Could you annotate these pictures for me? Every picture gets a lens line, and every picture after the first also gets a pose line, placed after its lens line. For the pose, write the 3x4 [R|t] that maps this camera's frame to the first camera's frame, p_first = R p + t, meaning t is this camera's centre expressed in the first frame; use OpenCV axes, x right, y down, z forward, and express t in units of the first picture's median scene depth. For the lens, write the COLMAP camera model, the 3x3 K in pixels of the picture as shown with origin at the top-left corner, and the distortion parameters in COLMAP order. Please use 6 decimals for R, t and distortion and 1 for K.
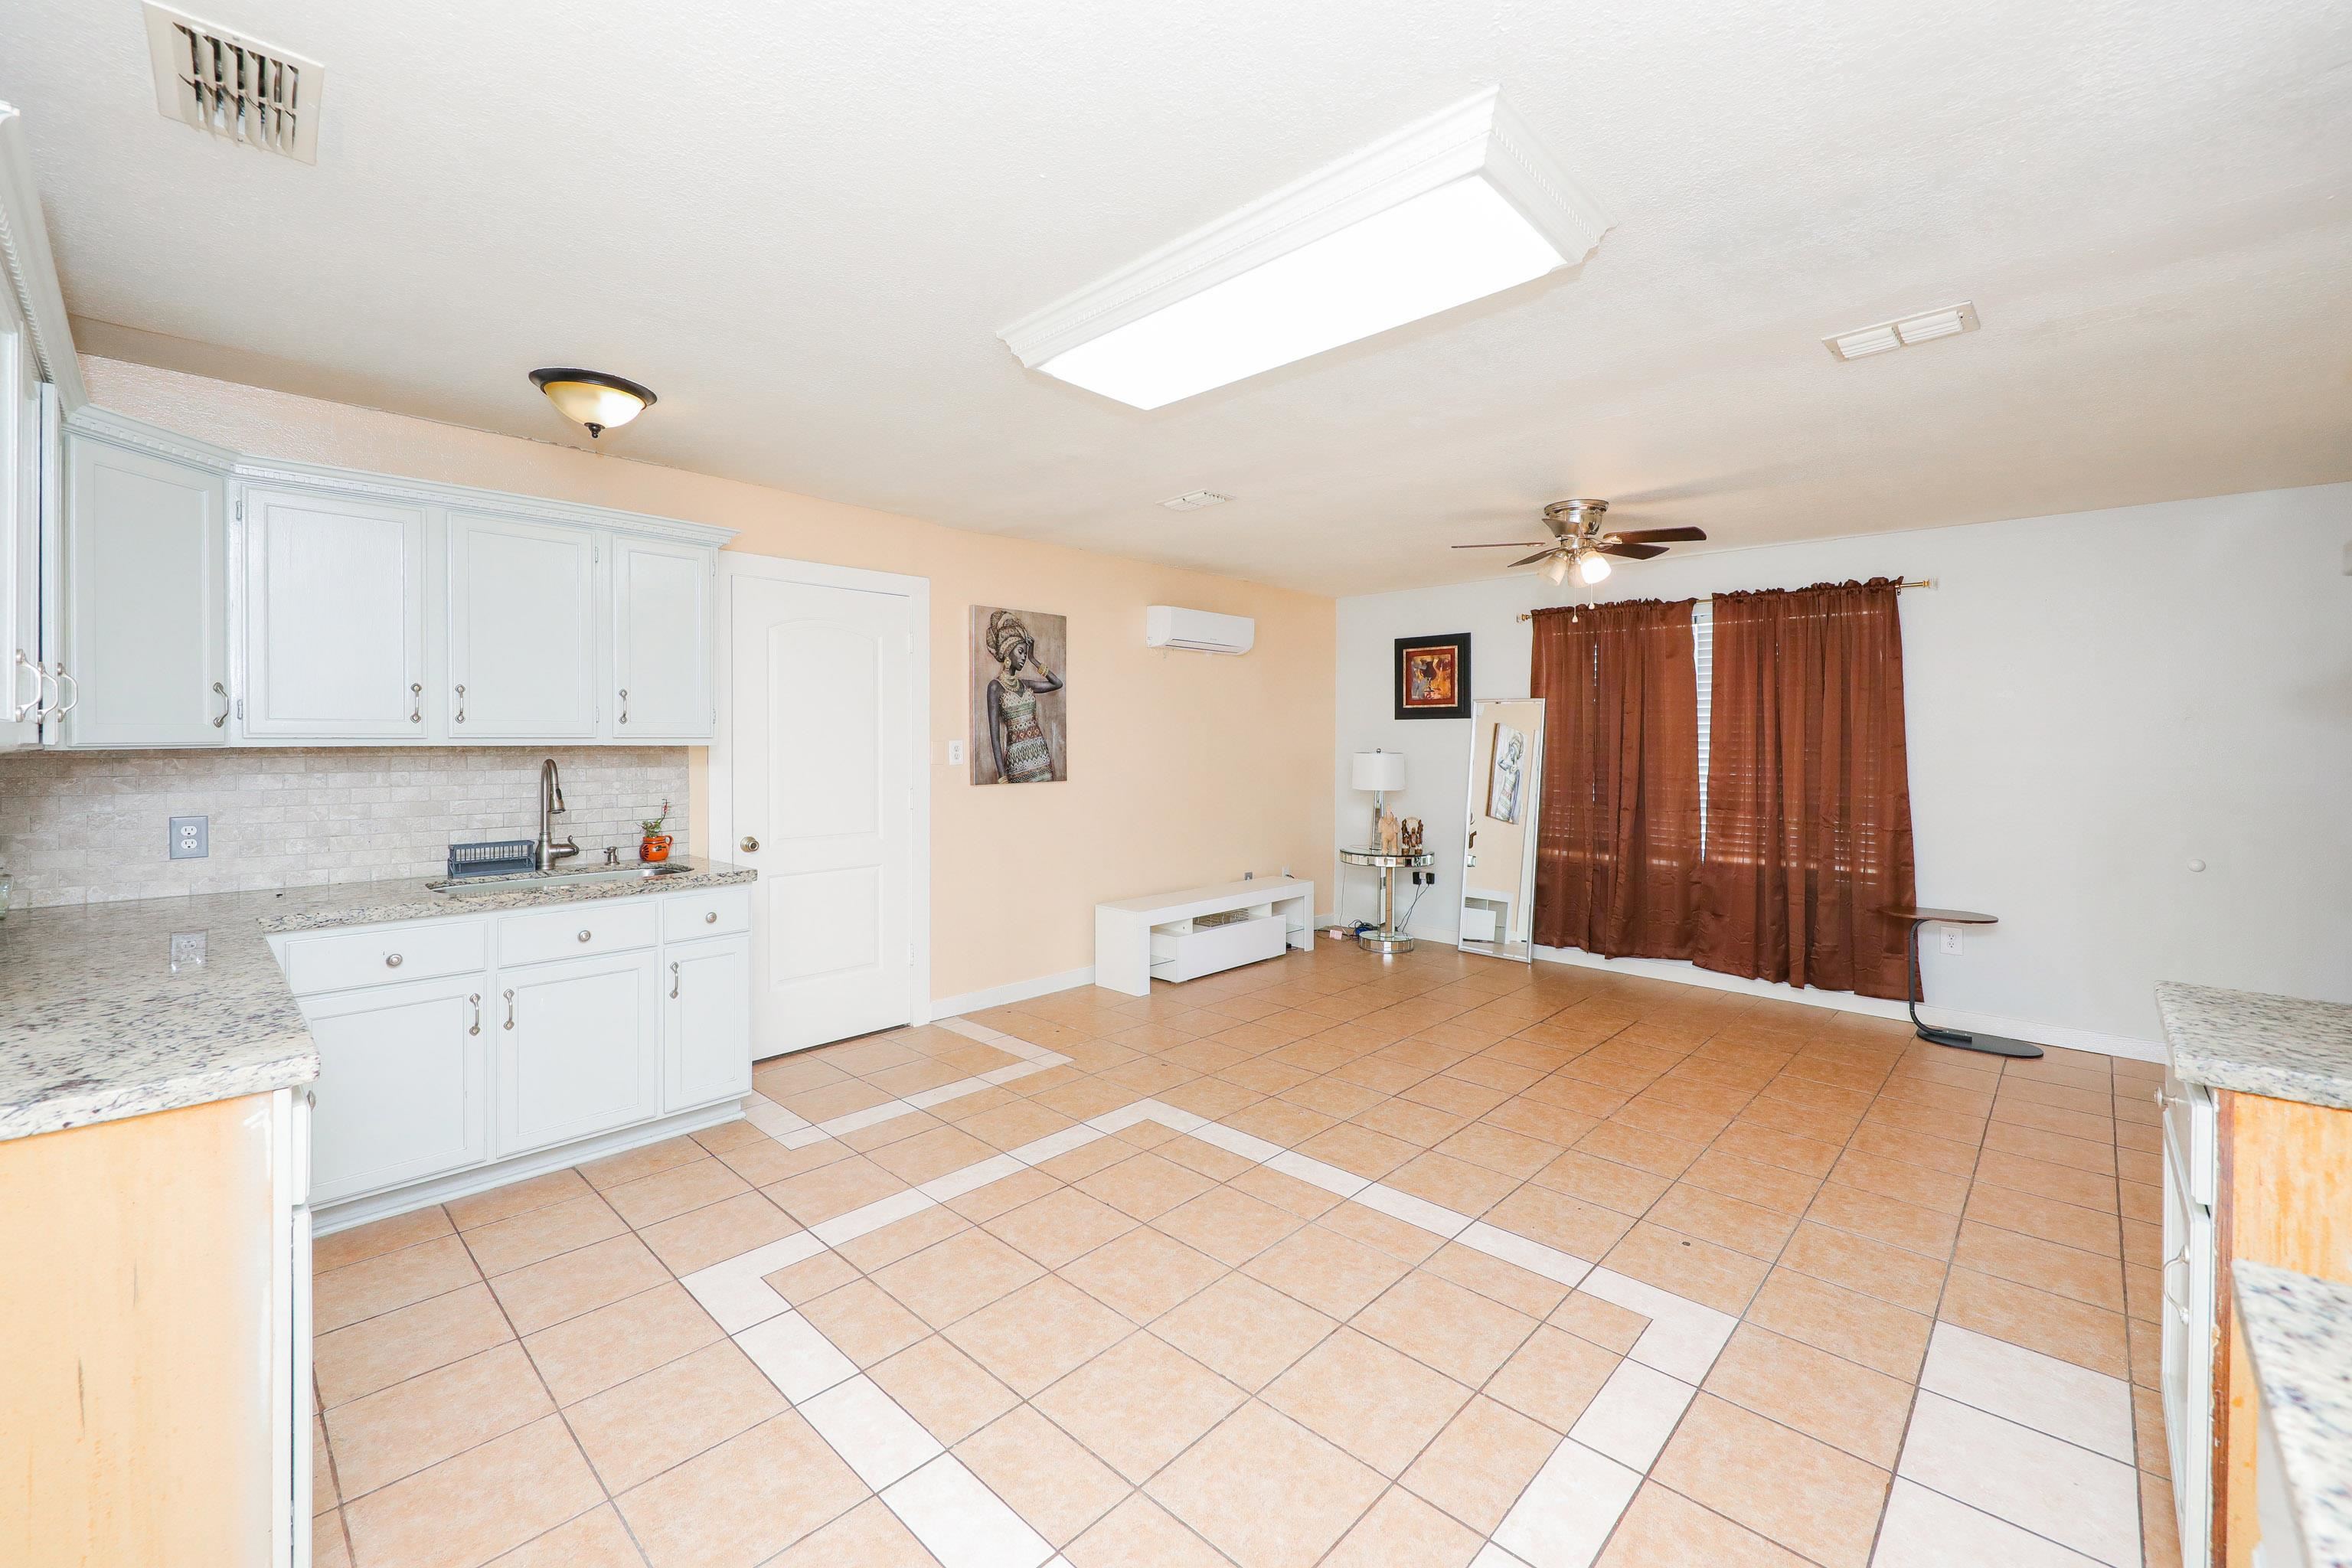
lens RADIAL K [[957.2, 0, 1191.2], [0, 957.2, 745.5], [0, 0, 1]] dist [0.008457, -0.000541]
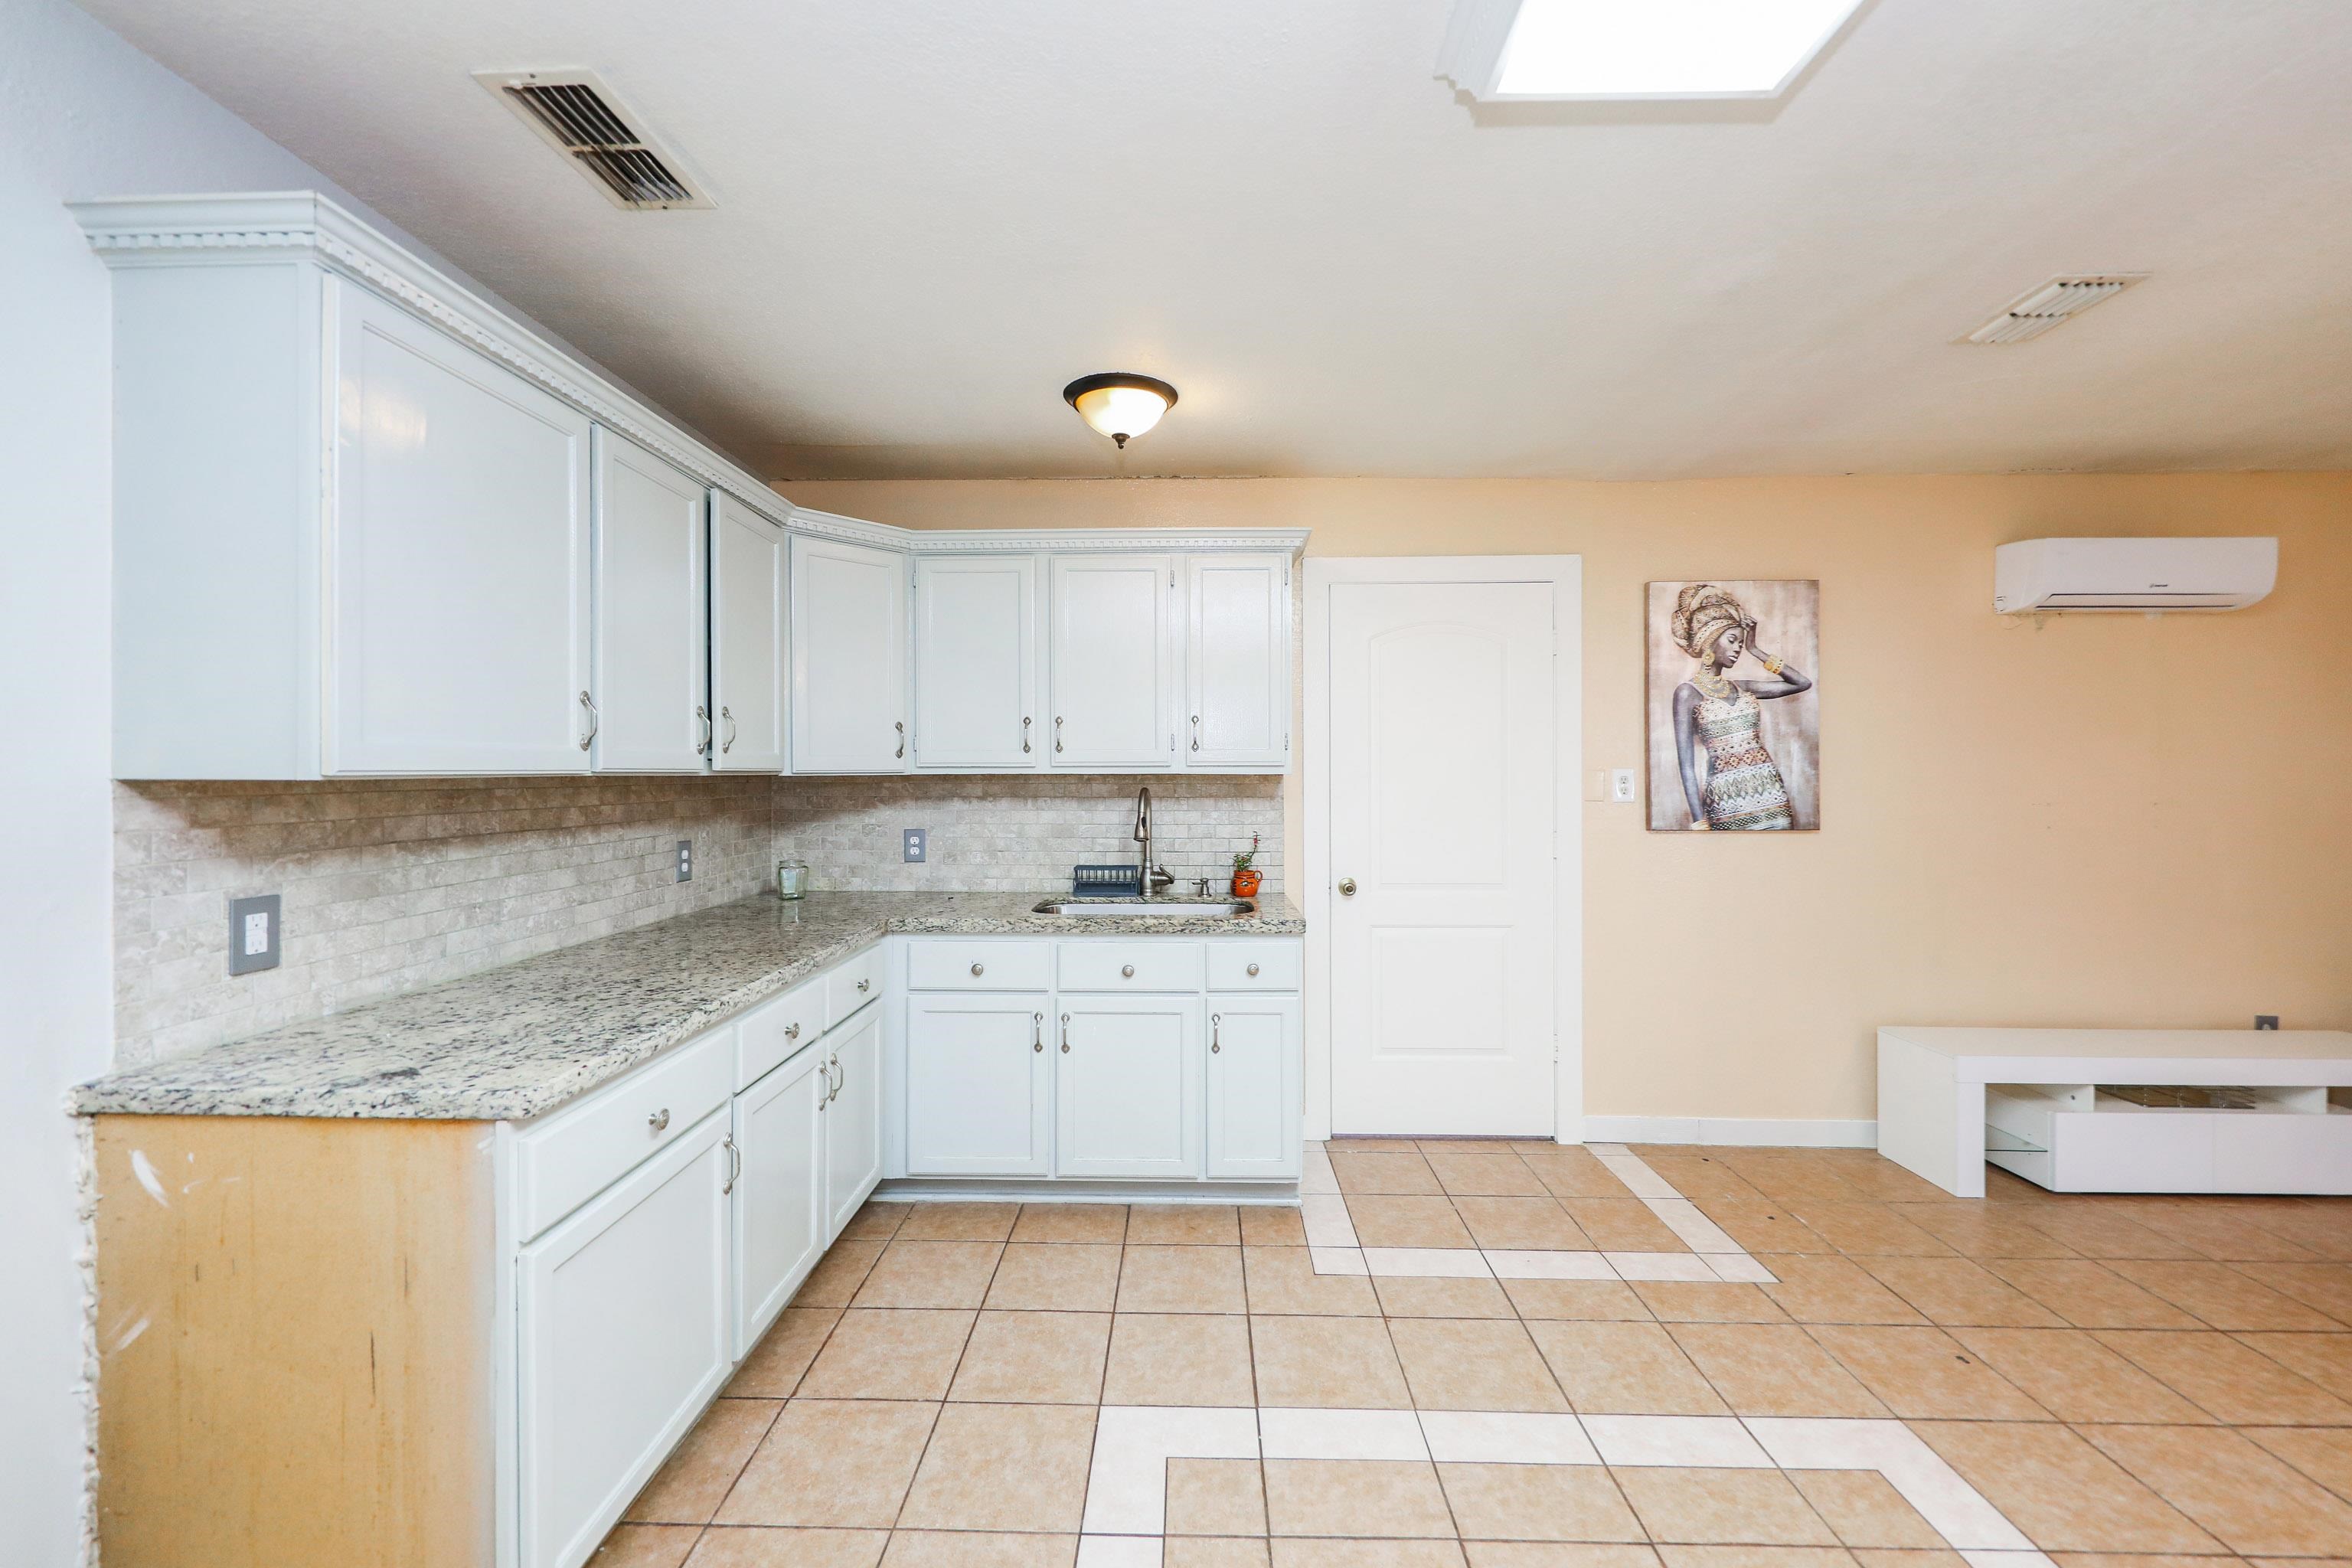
lens RADIAL K [[940.3, 0, 1168.0], [0, 940.3, 774.2], [0, 0, 1]] dist [0.014182, -0.005664]
pose [[0.664743, 0.000075, -0.747072, 0.082205], [-0.003729, 0.999988, -0.003217, 0.003108], [0.747063, 0.004924, 0.664735, 0.329606]]
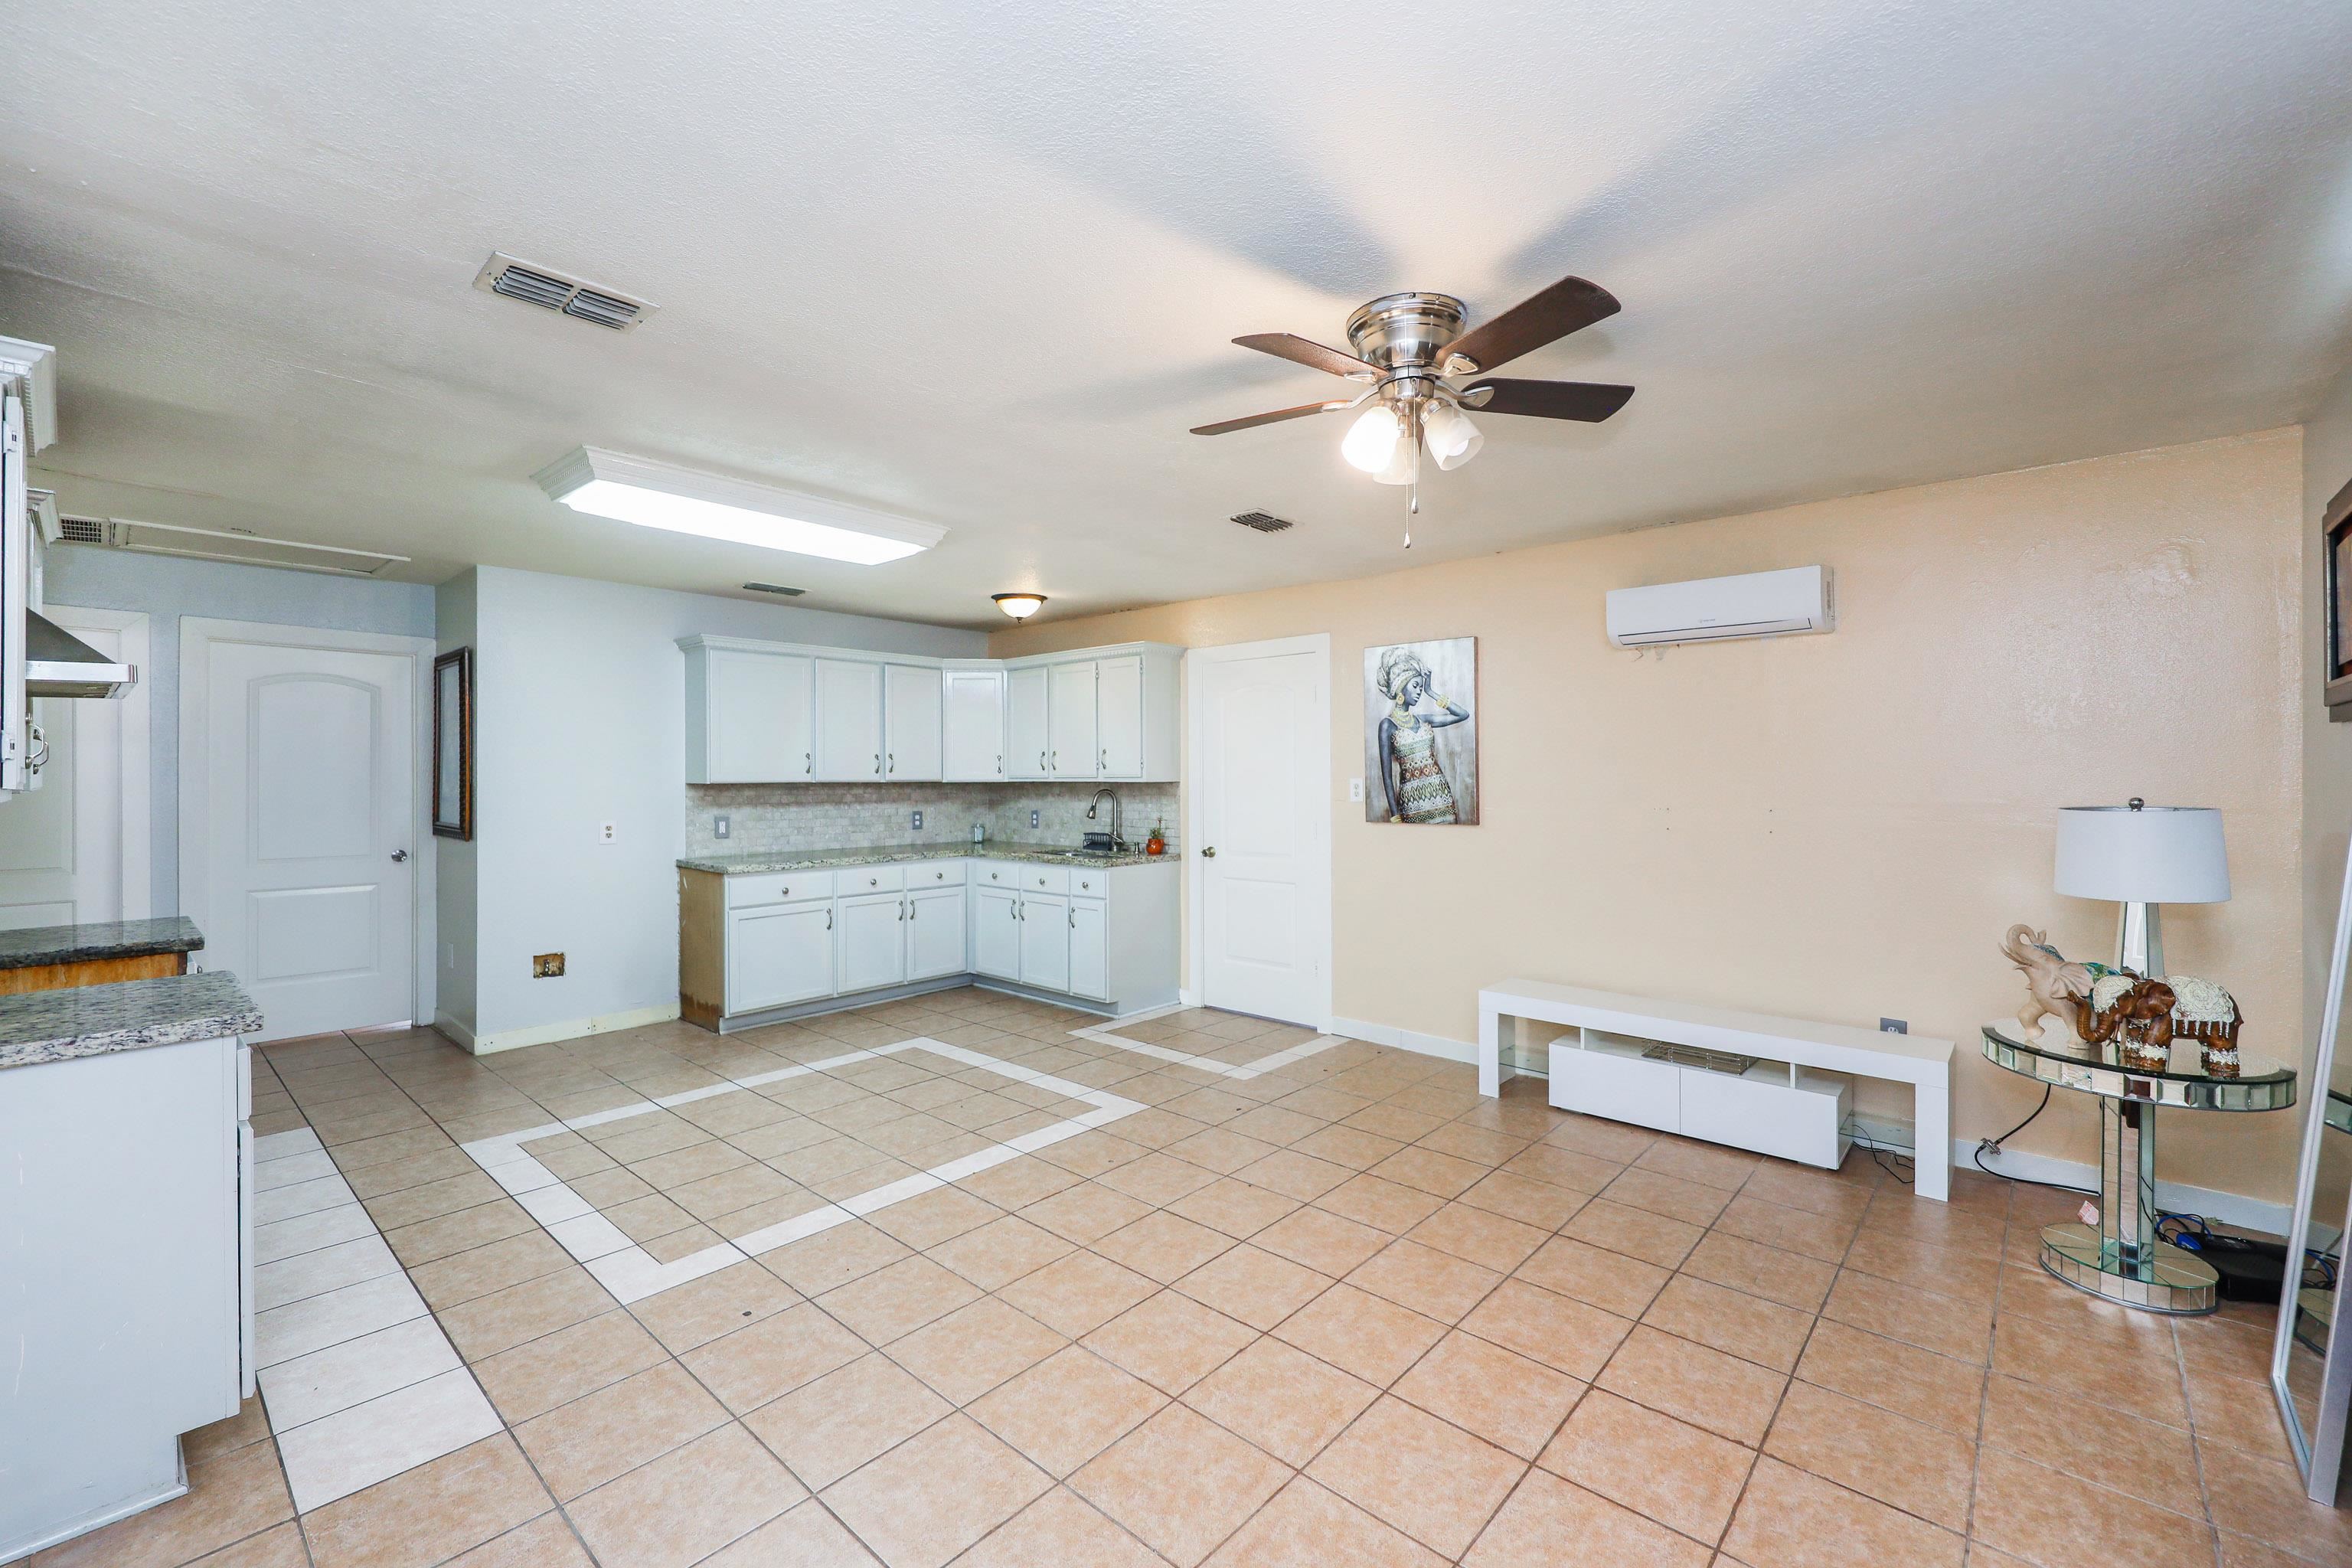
lens RADIAL K [[967.9, 0, 1176.0], [0, 967.9, 784.0], [0, 0, 1]] dist [0.008532, -0.000077]
pose [[0.022709, 0.006143, -0.999723, 1.058566], [-0.005282, 0.999968, 0.006025, -0.006474], [0.999728, 0.005143, 0.022741, 1.002786]]
